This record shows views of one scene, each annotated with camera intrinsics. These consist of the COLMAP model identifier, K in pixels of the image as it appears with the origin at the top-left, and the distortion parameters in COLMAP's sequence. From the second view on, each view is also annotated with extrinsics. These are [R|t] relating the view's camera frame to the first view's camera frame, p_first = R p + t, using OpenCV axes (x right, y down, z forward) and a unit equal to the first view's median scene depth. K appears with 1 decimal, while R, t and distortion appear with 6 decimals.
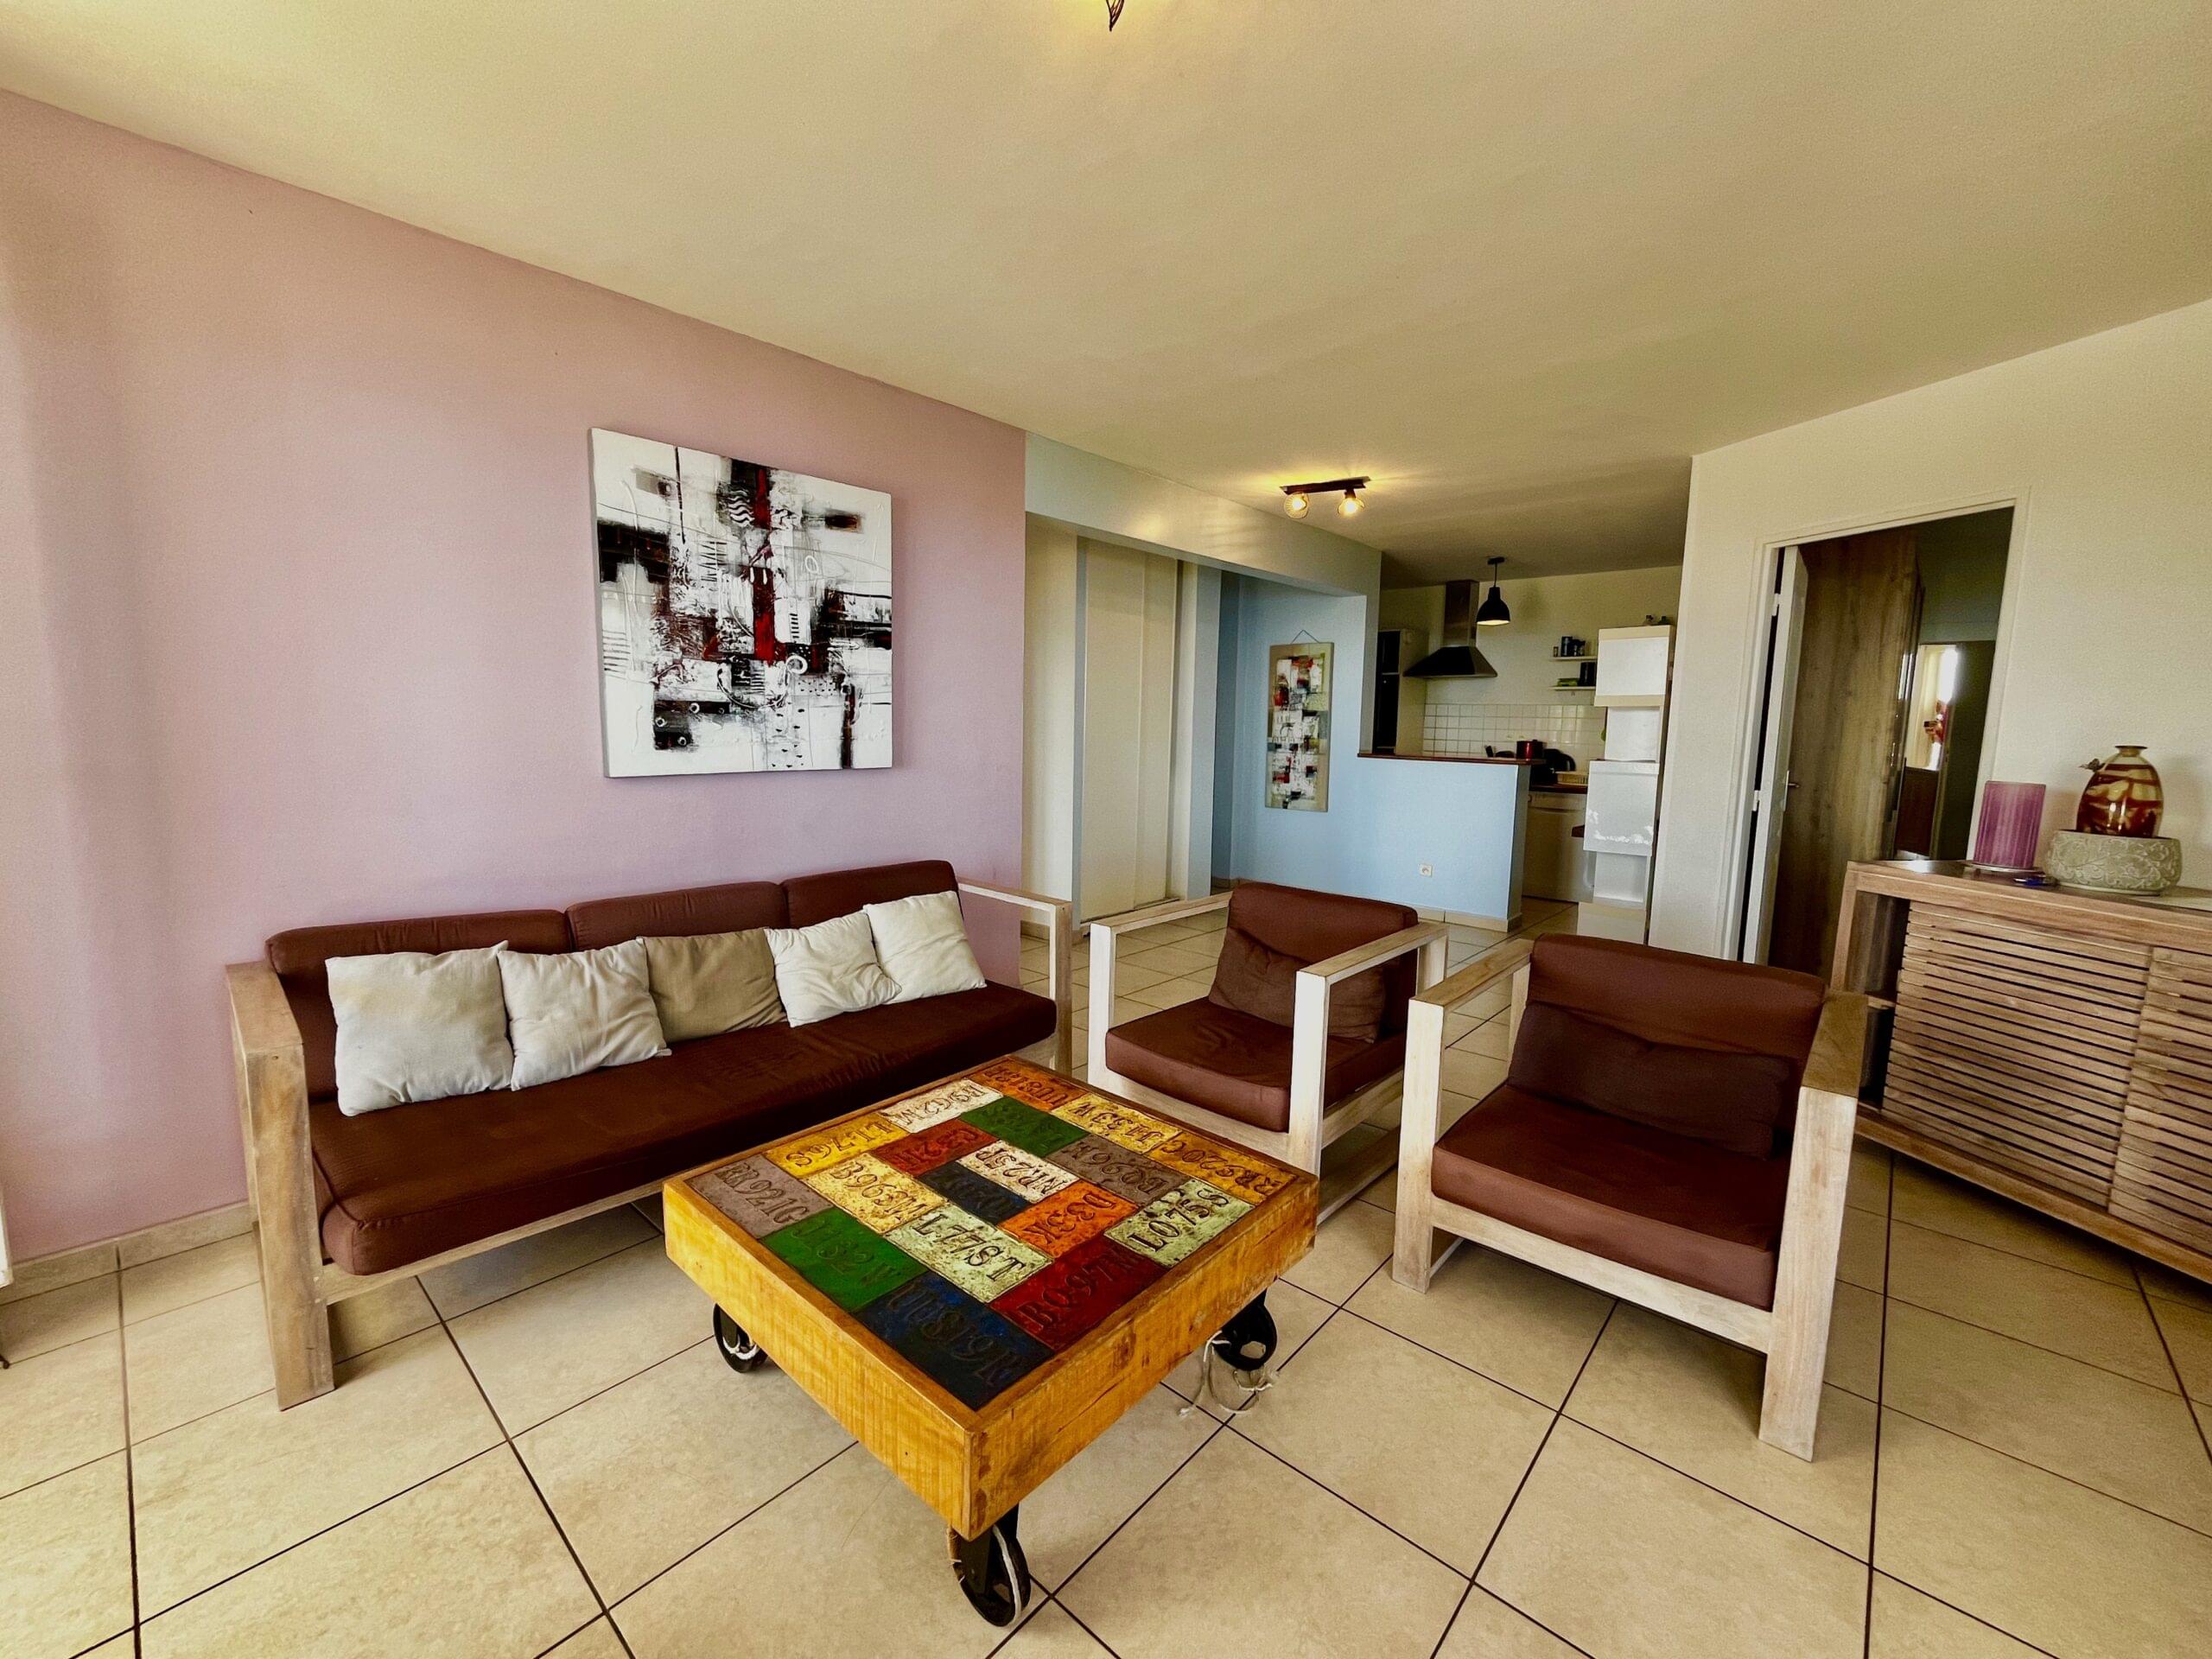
lens RADIAL K [[900.2, 0, 1097.8], [0, 900.2, 836.8], [0, 0, 1]] dist [-0.002038, -0.000585]
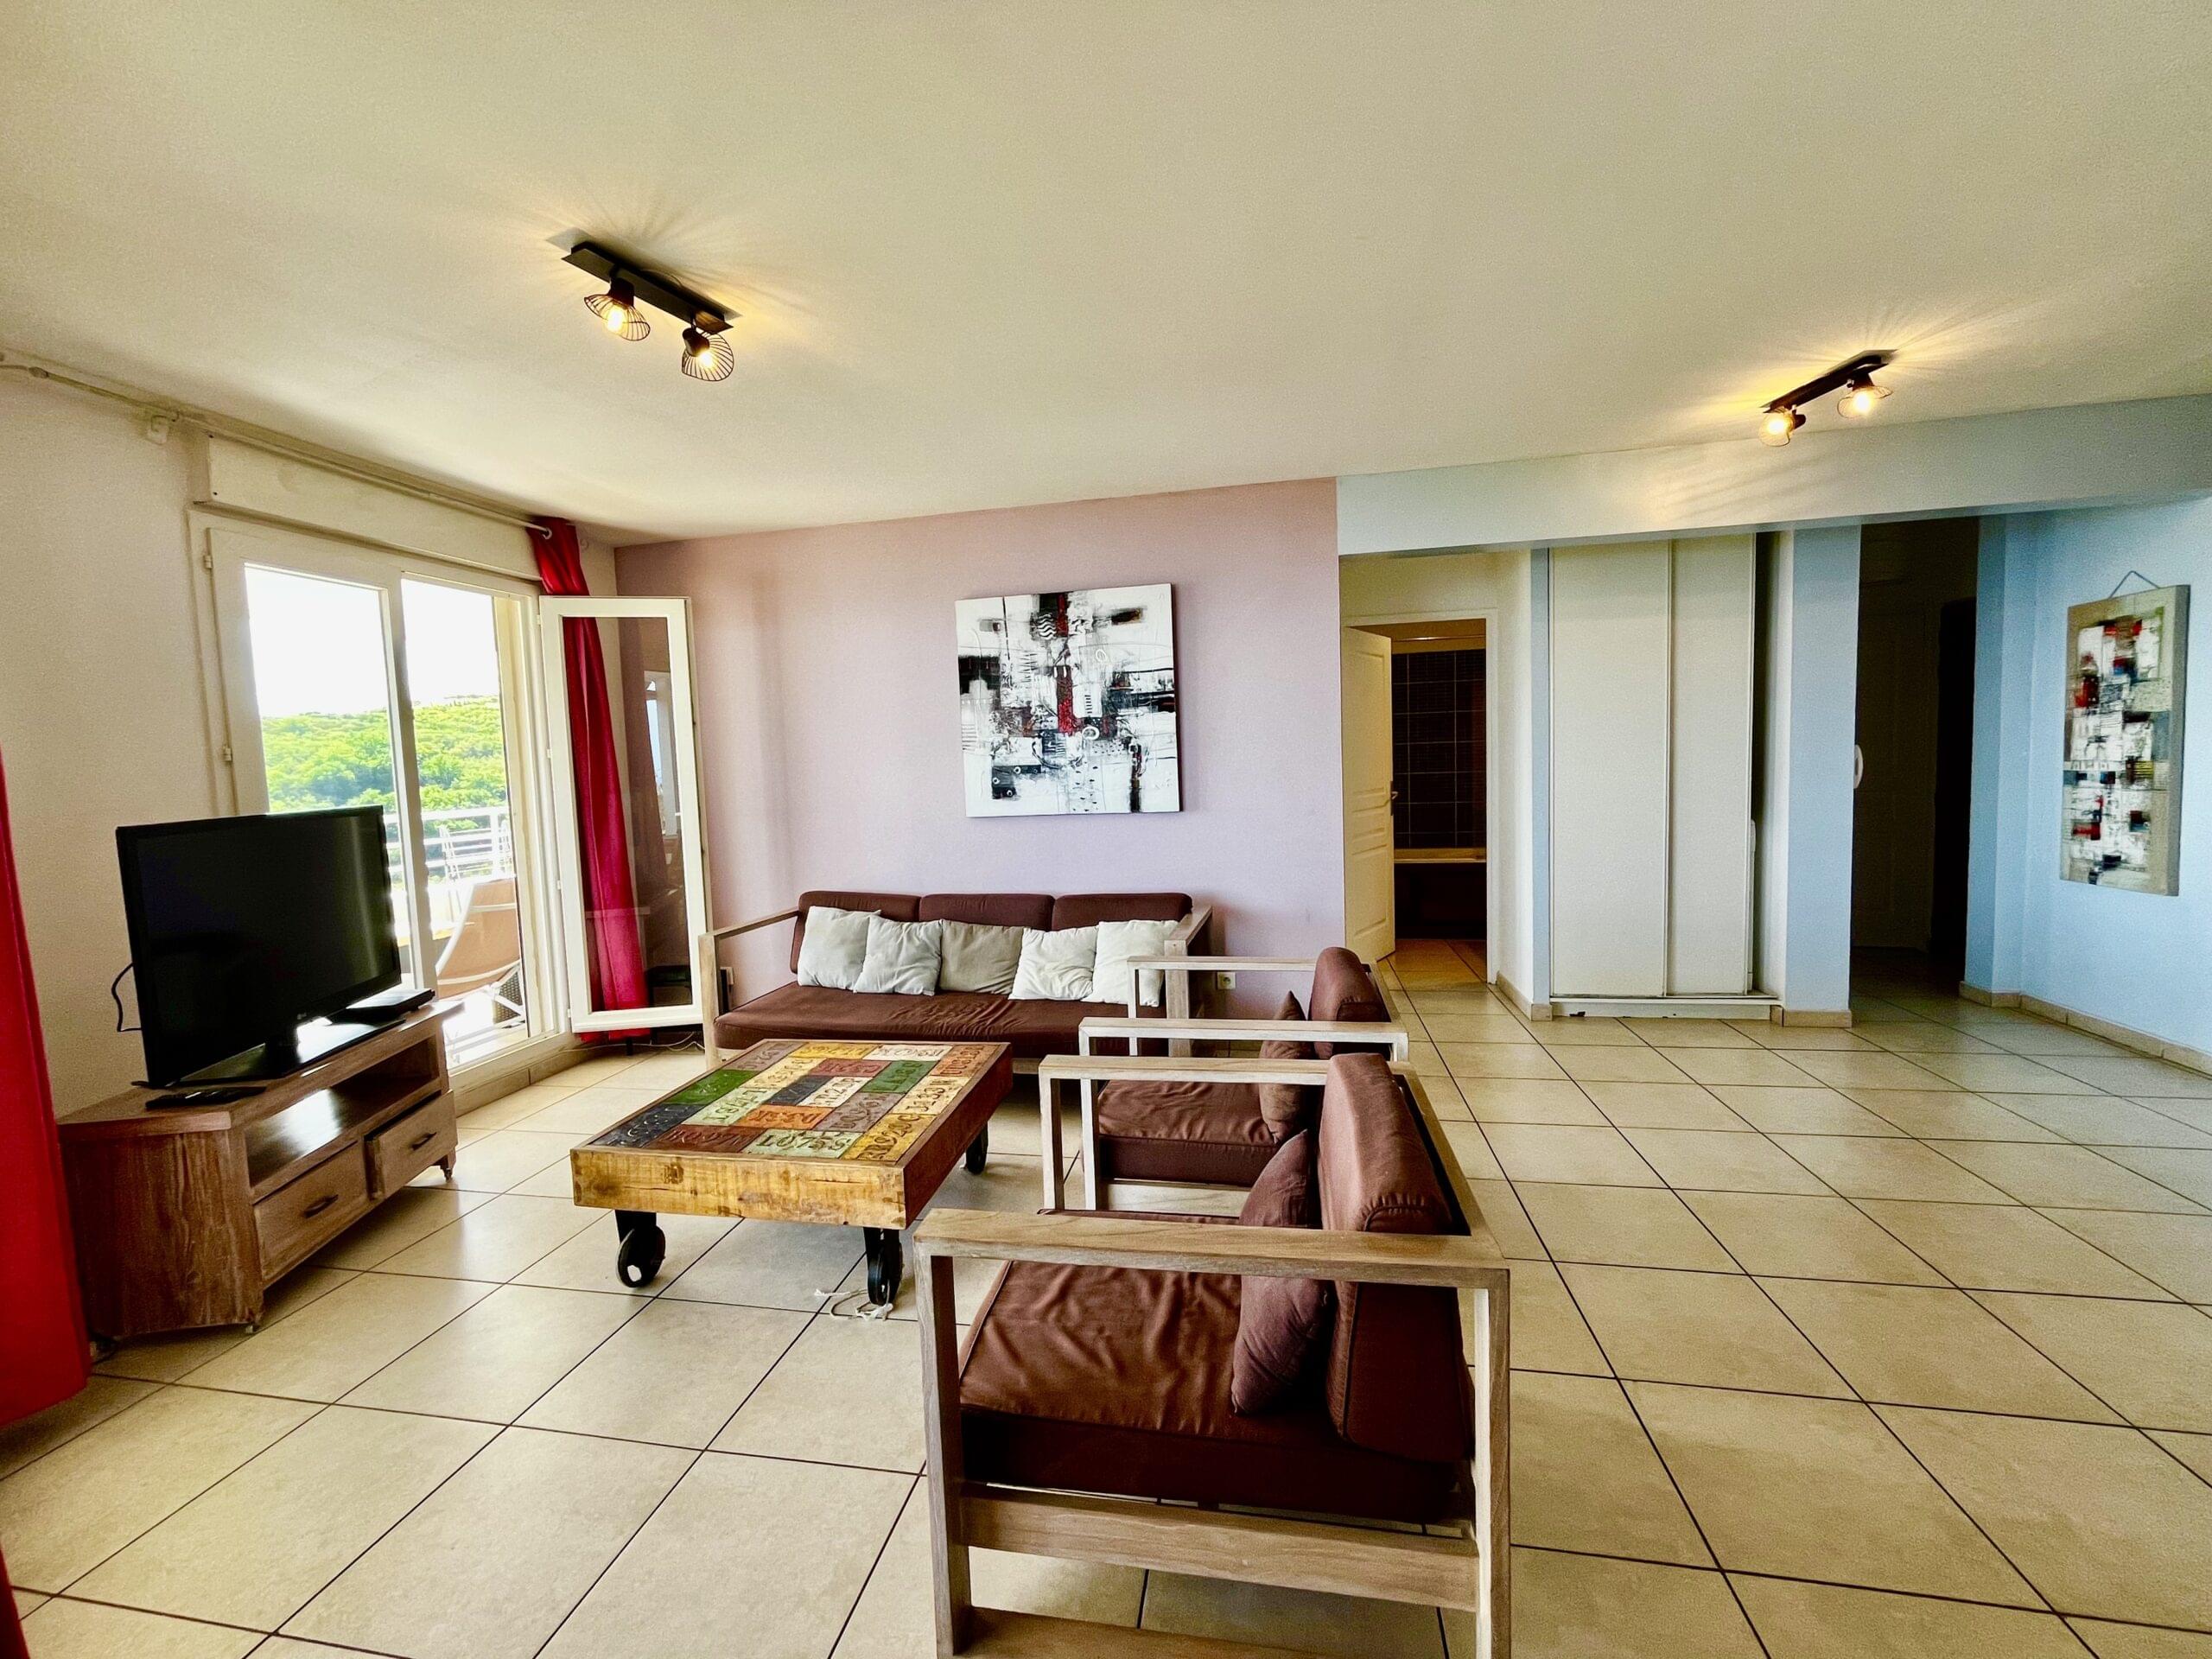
lens RADIAL K [[900.2, 0, 1097.8], [0, 900.2, 836.8], [0, 0, 1]] dist [-0.002038, -0.000585]
pose [[0.513250, 0.036491, -0.857463, 0.833905], [-0.066444, 0.997787, 0.002691, -0.046677], [0.855663, 0.055592, 0.514538, 0.355884]]
